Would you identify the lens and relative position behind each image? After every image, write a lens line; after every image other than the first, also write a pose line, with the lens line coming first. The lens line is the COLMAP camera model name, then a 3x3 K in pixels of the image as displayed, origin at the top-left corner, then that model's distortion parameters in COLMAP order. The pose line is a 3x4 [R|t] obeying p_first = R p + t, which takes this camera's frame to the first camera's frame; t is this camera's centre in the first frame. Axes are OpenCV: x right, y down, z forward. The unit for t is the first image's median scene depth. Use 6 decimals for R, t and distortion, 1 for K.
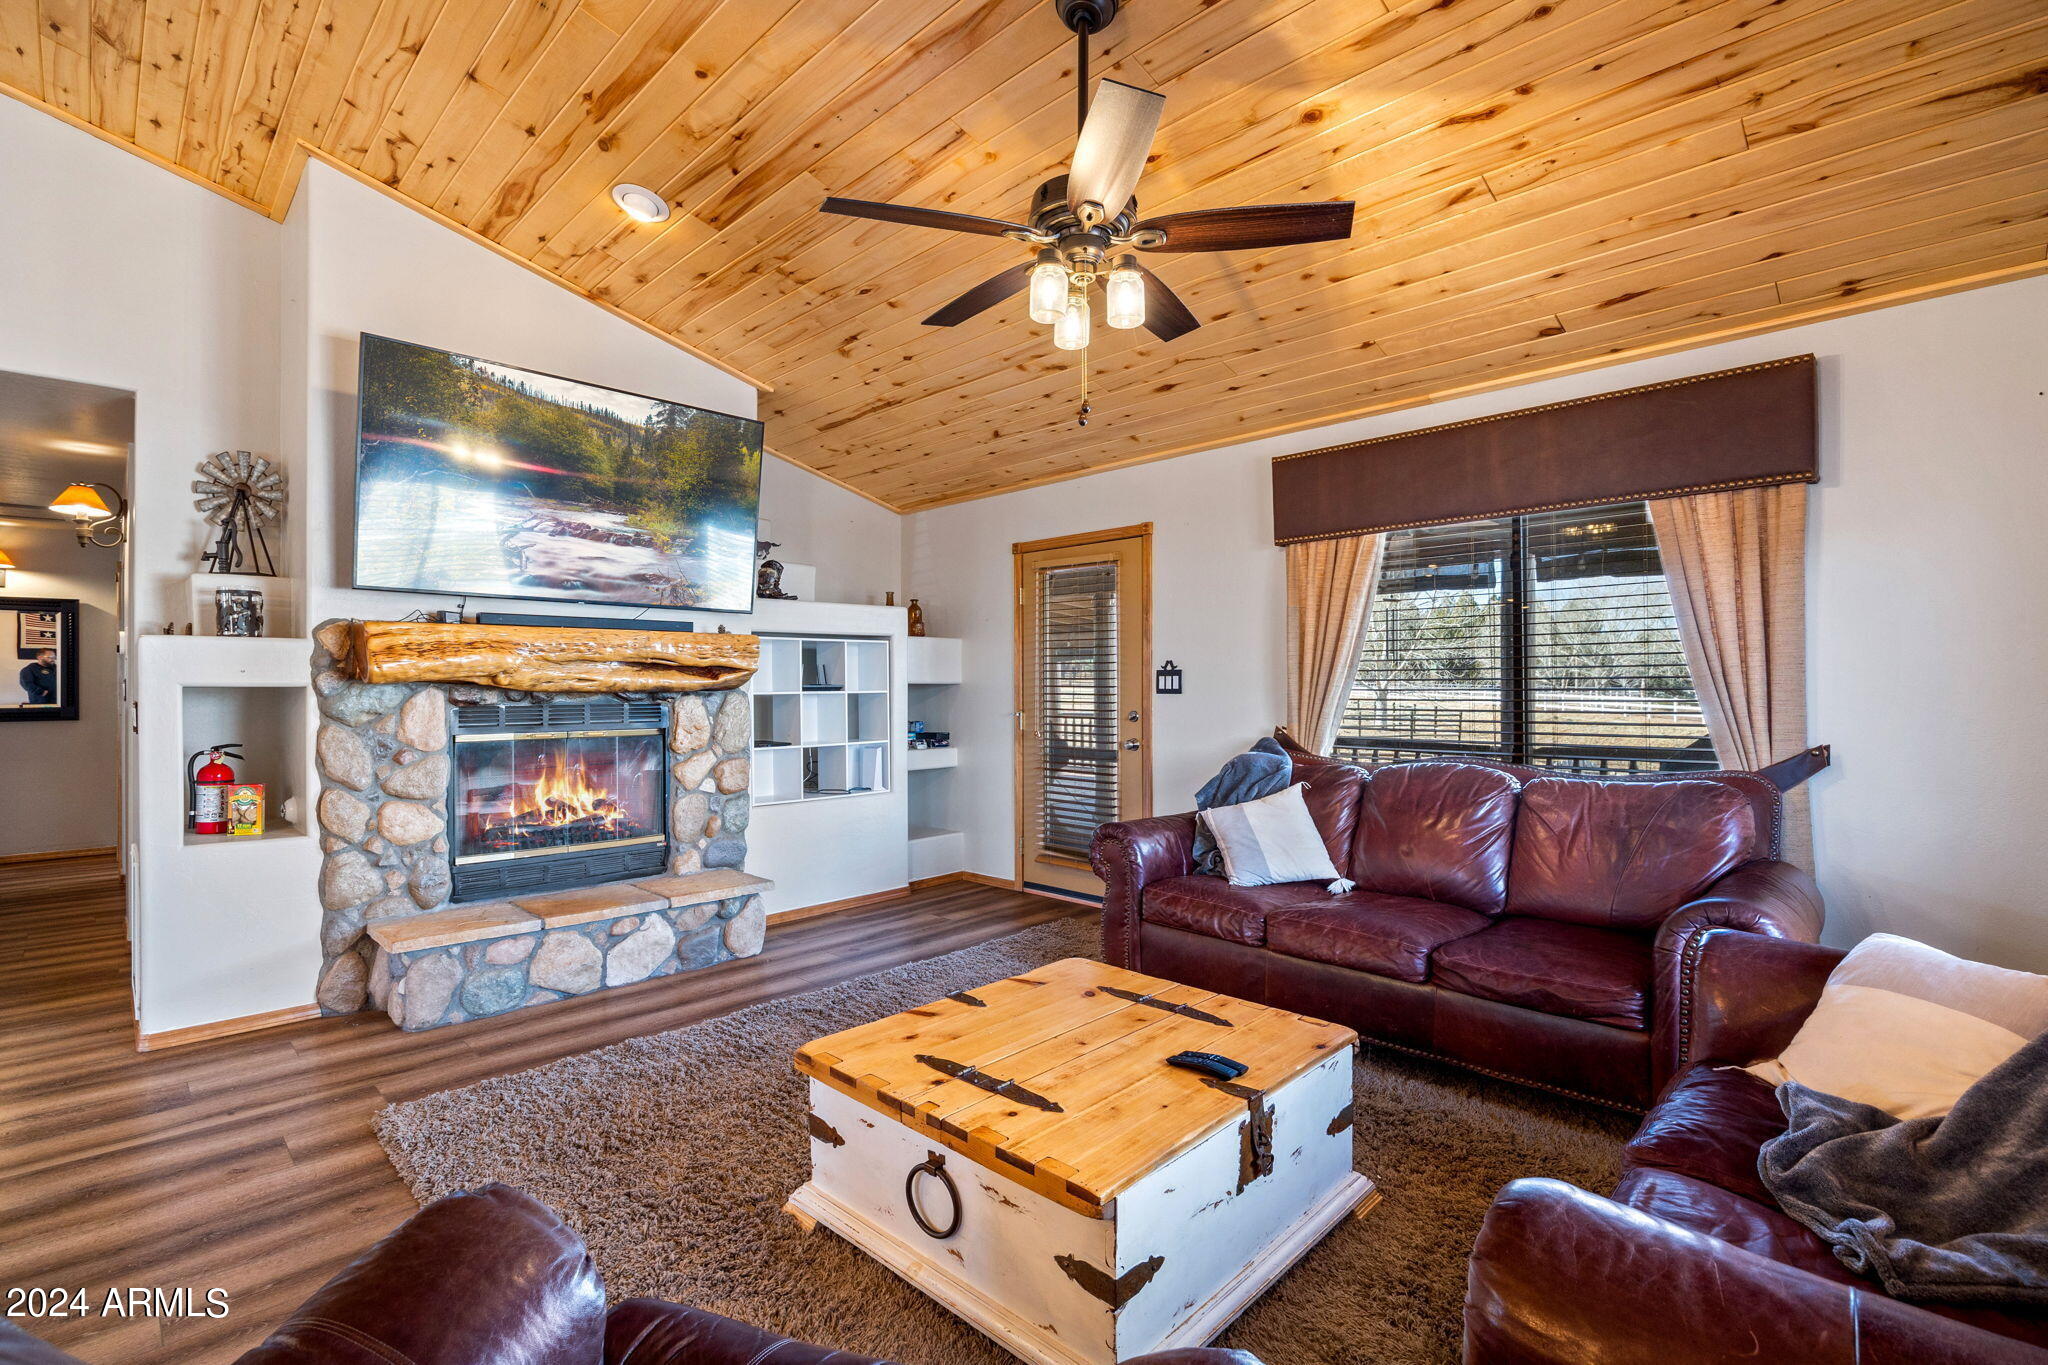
lens RADIAL K [[925.7, 0, 1024.0], [0, 925.7, 682.5], [0, 0, 1]] dist [-0.017155, 0.000453]
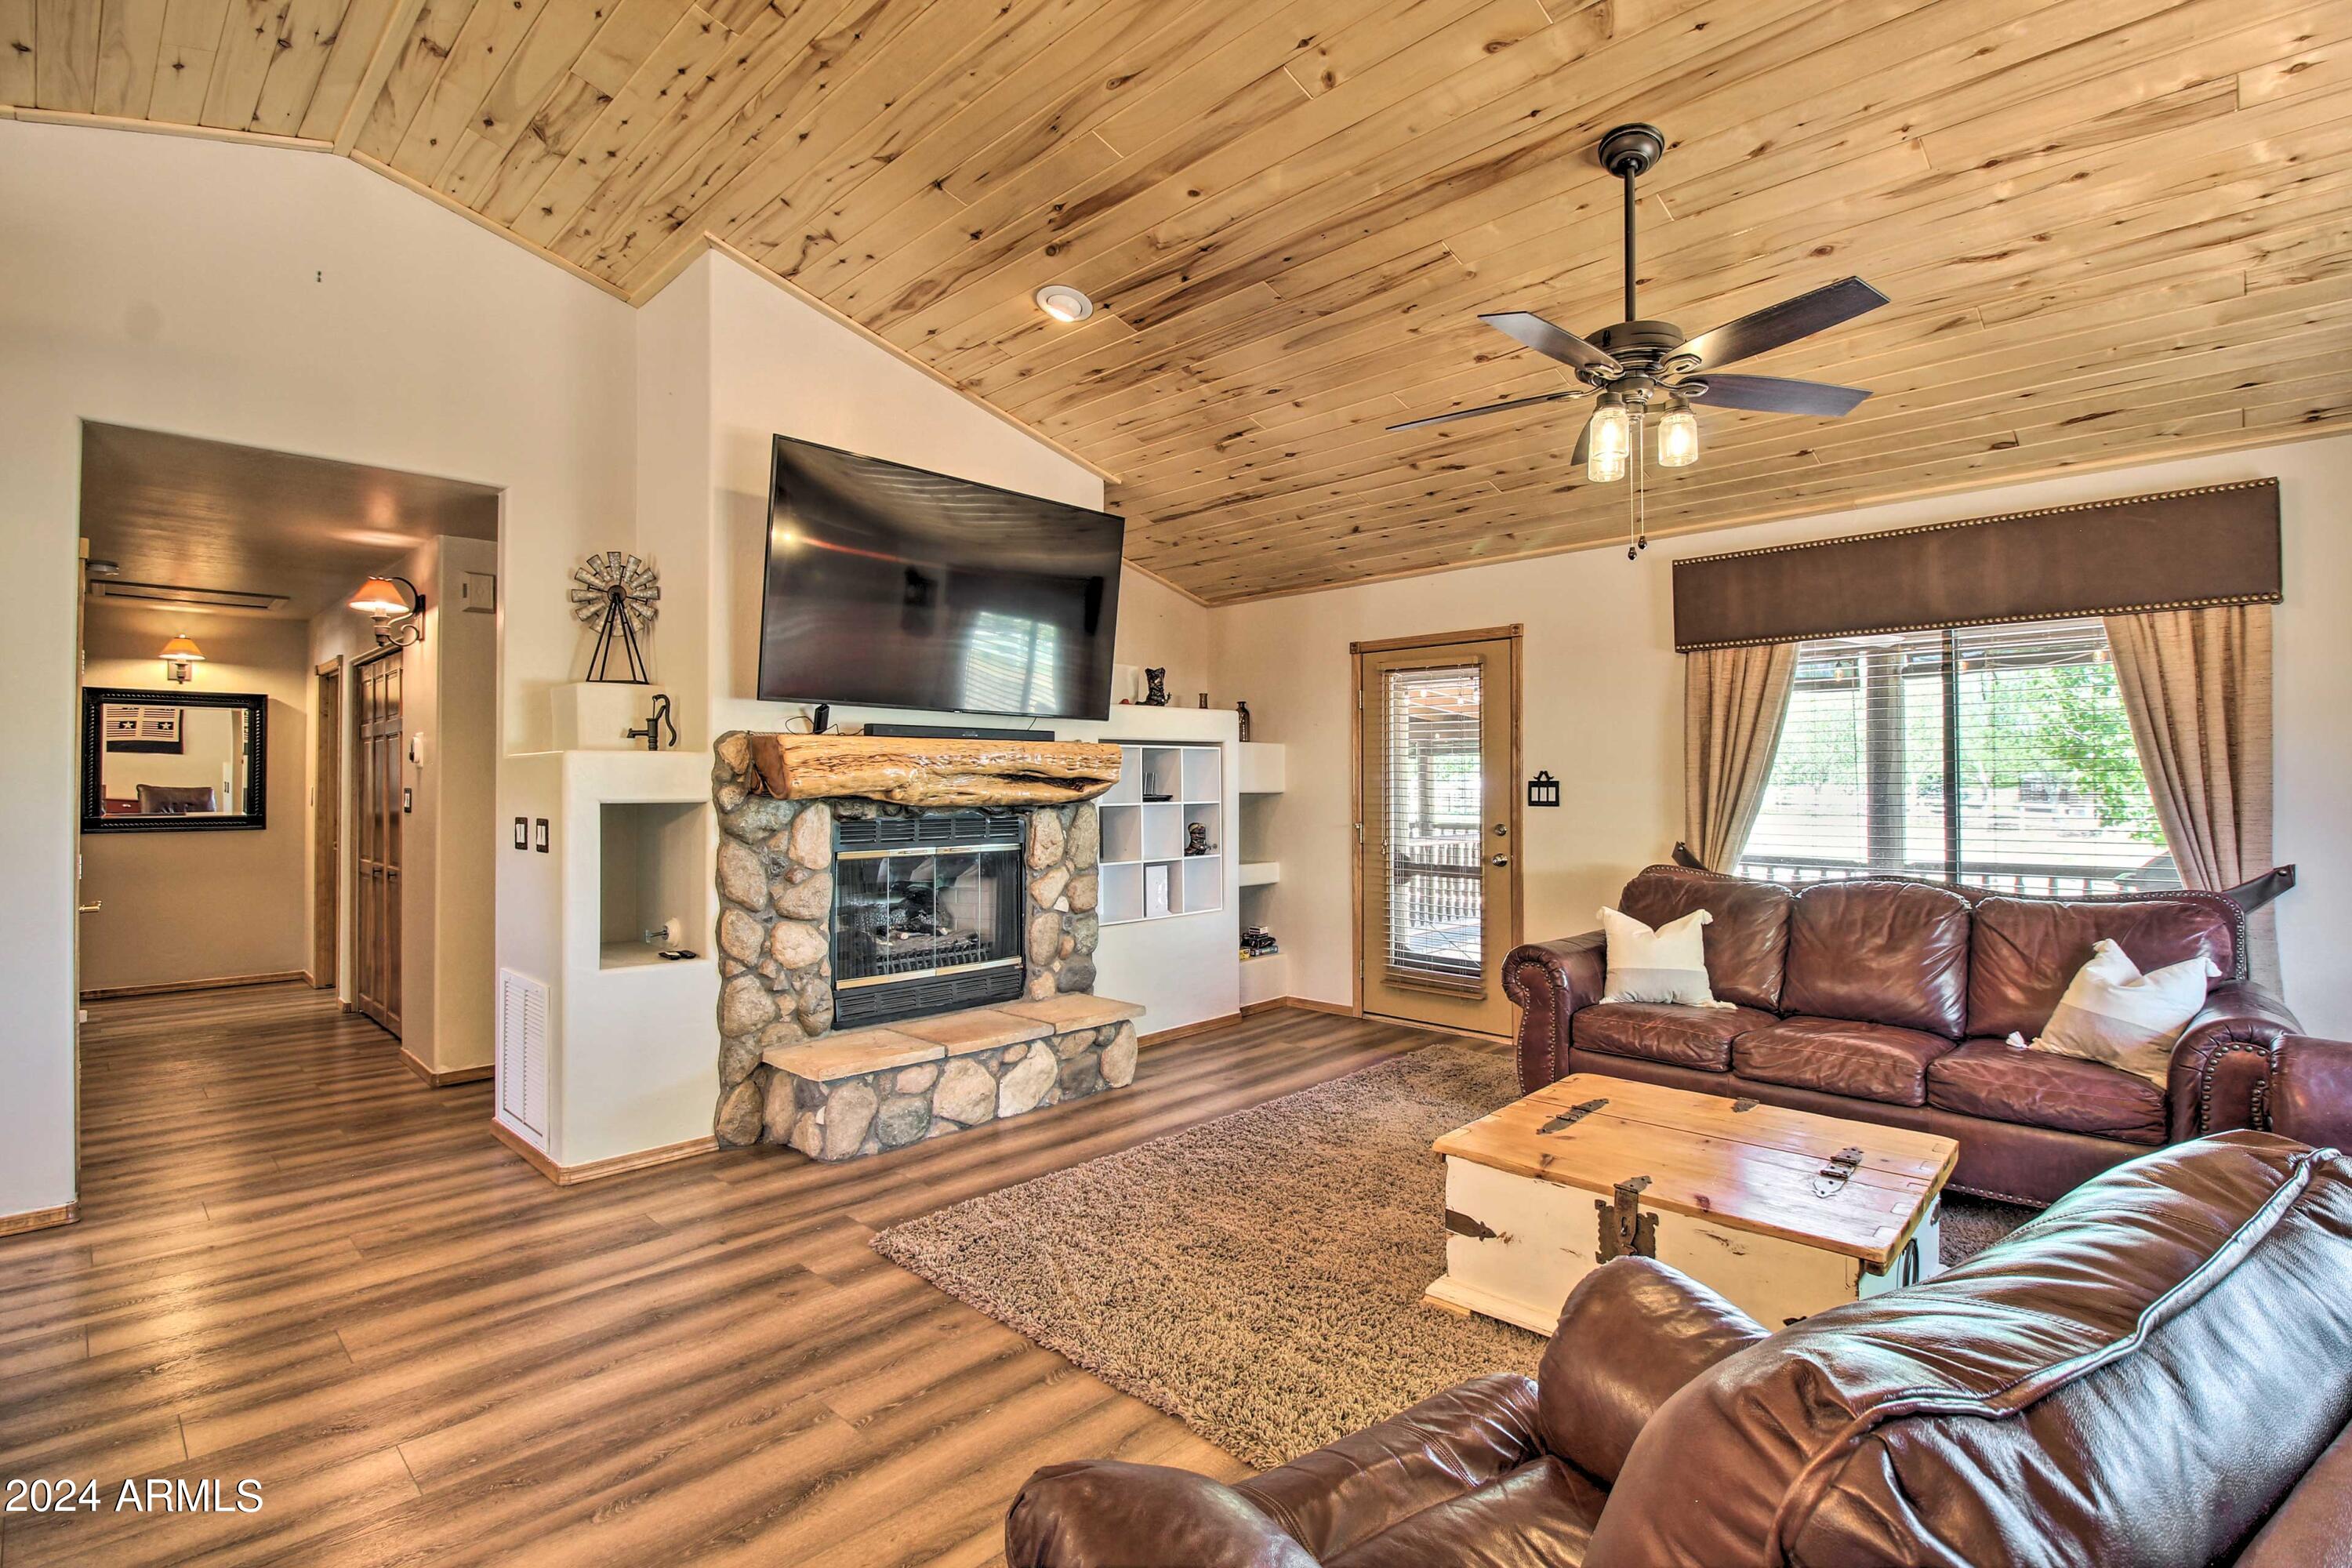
lens RADIAL K [[1084.6, 0, 1196.6], [0, 1084.6, 766.1], [0, 0, 1]] dist [0.001138, -0.014404]
pose [[0.999936, 0.001458, 0.011192, -0.267631], [-0.001317, 0.999920, -0.012568, -0.018502], [-0.011210, 0.012552, 0.999858, -0.127681]]
